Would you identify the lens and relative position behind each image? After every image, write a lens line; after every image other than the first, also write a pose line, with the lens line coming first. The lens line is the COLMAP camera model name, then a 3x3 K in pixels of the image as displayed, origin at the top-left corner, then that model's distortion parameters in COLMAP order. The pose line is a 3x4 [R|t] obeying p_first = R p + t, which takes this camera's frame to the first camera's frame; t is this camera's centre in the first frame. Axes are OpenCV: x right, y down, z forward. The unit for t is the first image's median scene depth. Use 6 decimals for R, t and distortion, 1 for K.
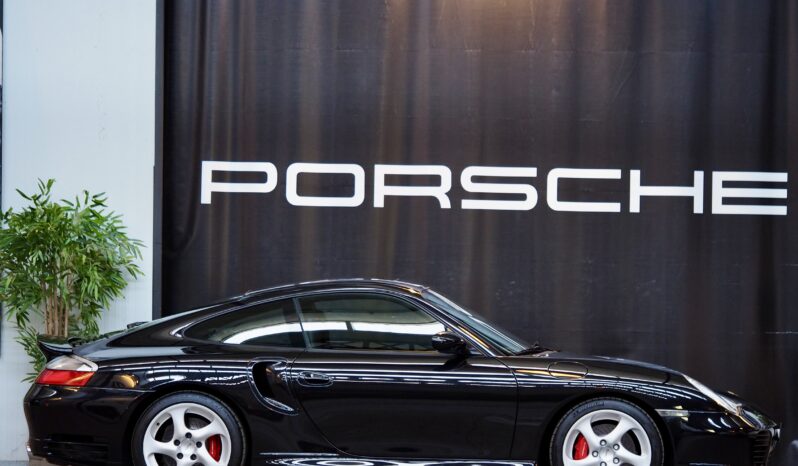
lens RADIAL K [[2690.3, 0, 399.0], [0, 2690.3, 233.0], [0, 0, 1]] dist [0.003612, 0.131011]
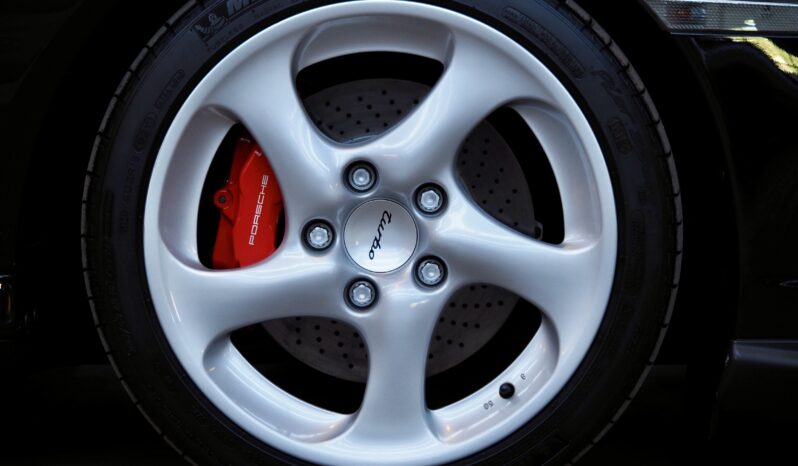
lens RADIAL K [[2605.6, 0, 399.0], [0, 2605.6, 233.0], [0, 0, 1]] dist [-0.053891, 0.215544]
pose [[0.999213, -0.006871, 0.039073, 0.071277], [0.002892, 0.994883, 0.100995, 0.063383], [-0.039567, -0.100802, 0.994119, 0.817164]]
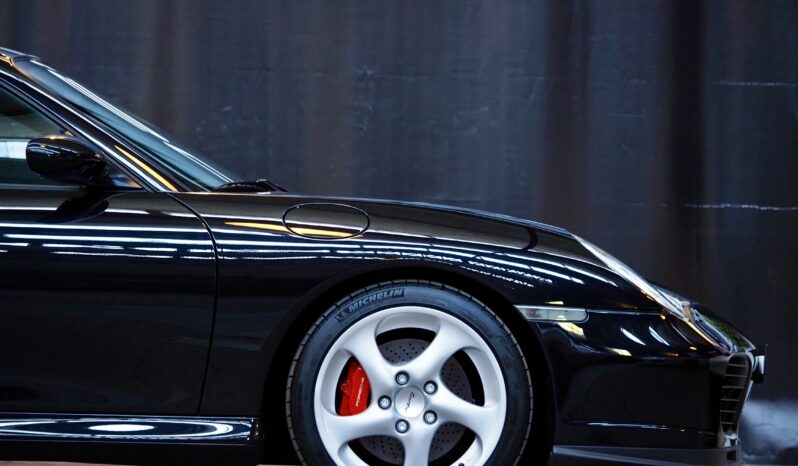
lens RADIAL K [[2605.6, 0, 399.0], [0, 2605.6, 233.0], [0, 0, 1]] dist [-0.053891, 0.215544]
pose [[0.996110, 0.005876, 0.087917, 0.035883], [-0.004752, 0.999904, -0.012996, 0.058740], [-0.087985, 0.012528, 0.996043, 0.553904]]
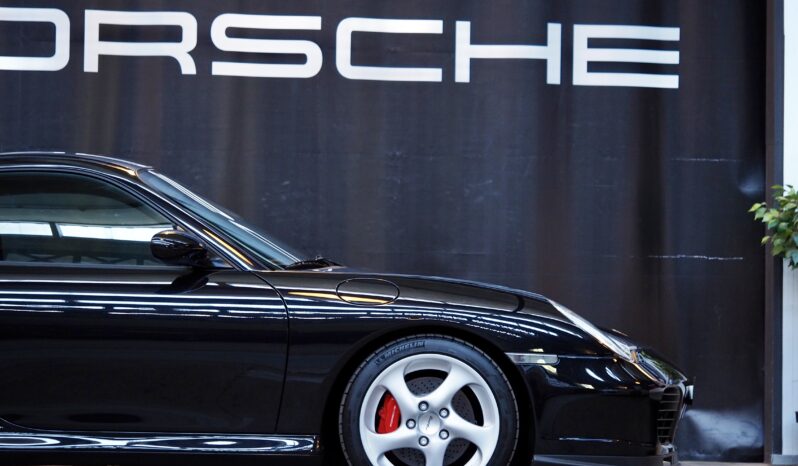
lens RADIAL K [[2605.6, 0, 399.0], [0, 2605.6, 233.0], [0, 0, 1]] dist [-0.053891, 0.215544]
pose [[0.996962, 0.001247, 0.077882, 0.022346], [-0.000966, 0.999993, -0.003644, 0.039396], [-0.077886, 0.003557, 0.996956, 0.388896]]
